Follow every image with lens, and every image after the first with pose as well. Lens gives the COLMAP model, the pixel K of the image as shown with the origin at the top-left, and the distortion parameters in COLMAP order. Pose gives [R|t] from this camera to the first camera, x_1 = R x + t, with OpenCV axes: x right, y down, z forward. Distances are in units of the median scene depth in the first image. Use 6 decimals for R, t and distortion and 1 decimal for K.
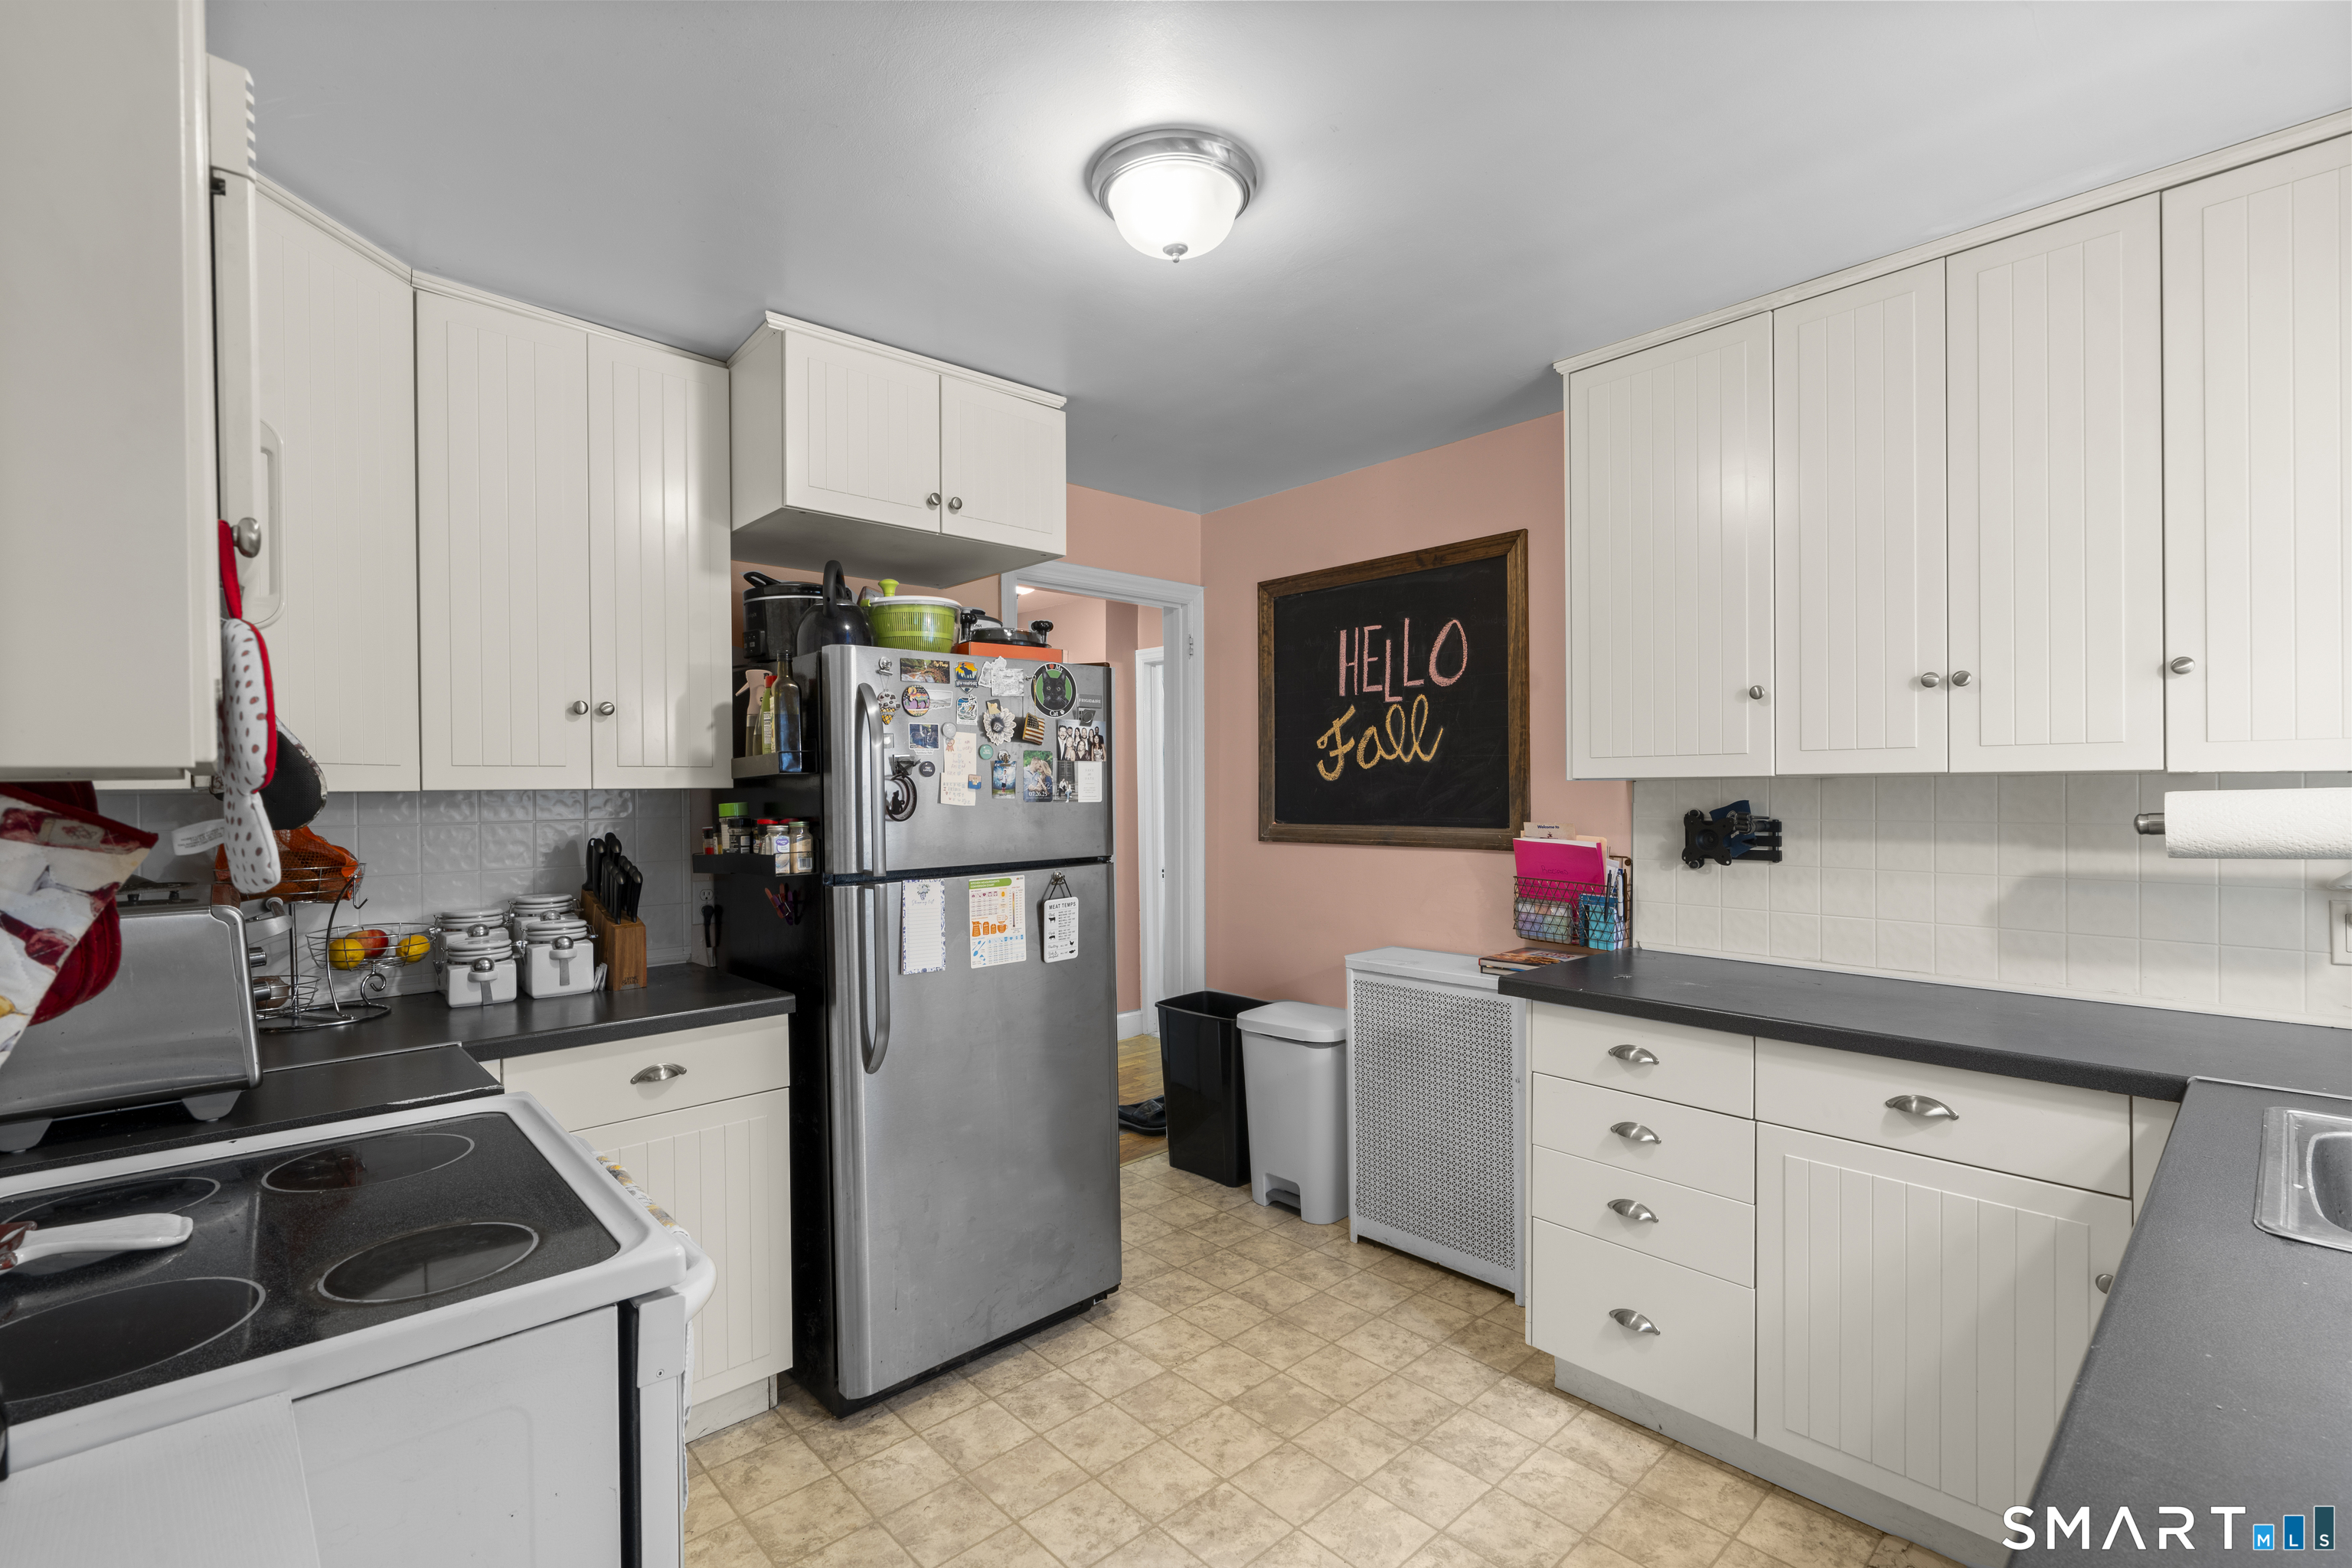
lens RADIAL K [[1063.9, 0, 1176.0], [0, 1063.9, 784.0], [0, 0, 1]] dist [0.000720, 0.000613]
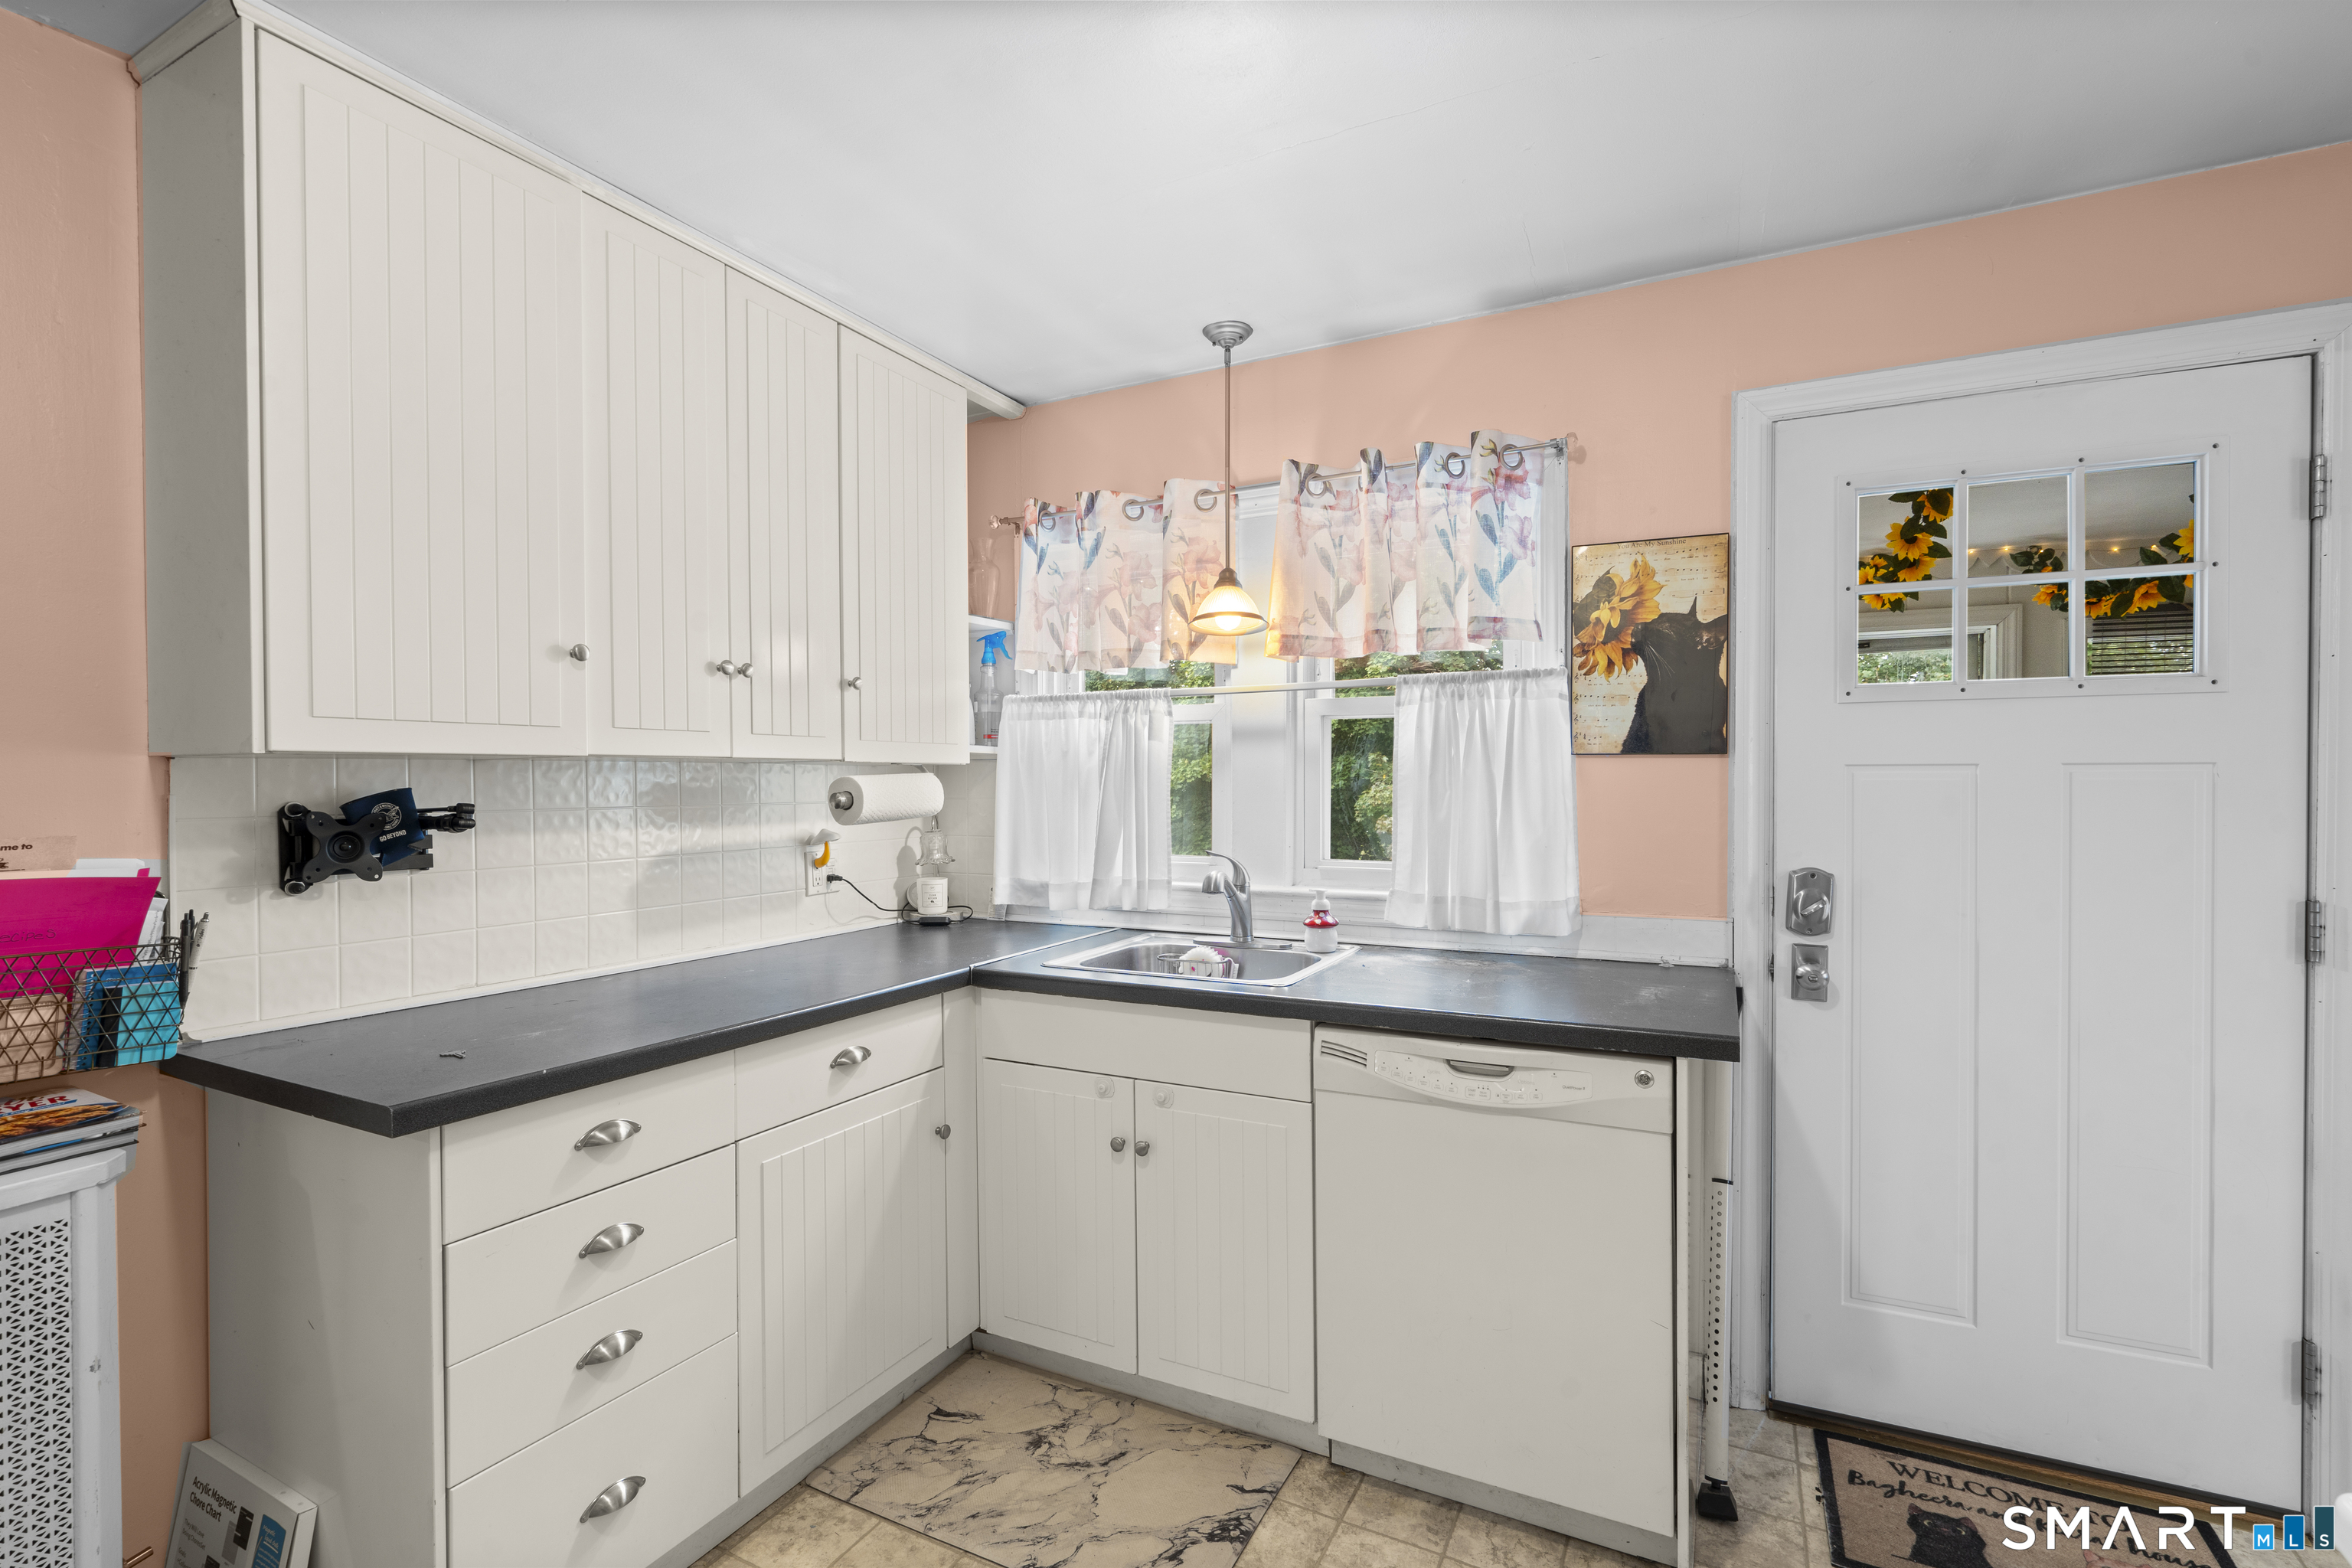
lens RADIAL K [[1063.9, 0, 1176.0], [0, 1063.9, 784.0], [0, 0, 1]] dist [0.000720, 0.000613]
pose [[-0.331132, -0.000876, 0.943584, -0.368045], [0.000794, 0.999999, 0.001207, 0.013607], [-0.943584, 0.001149, -0.331131, 0.832189]]
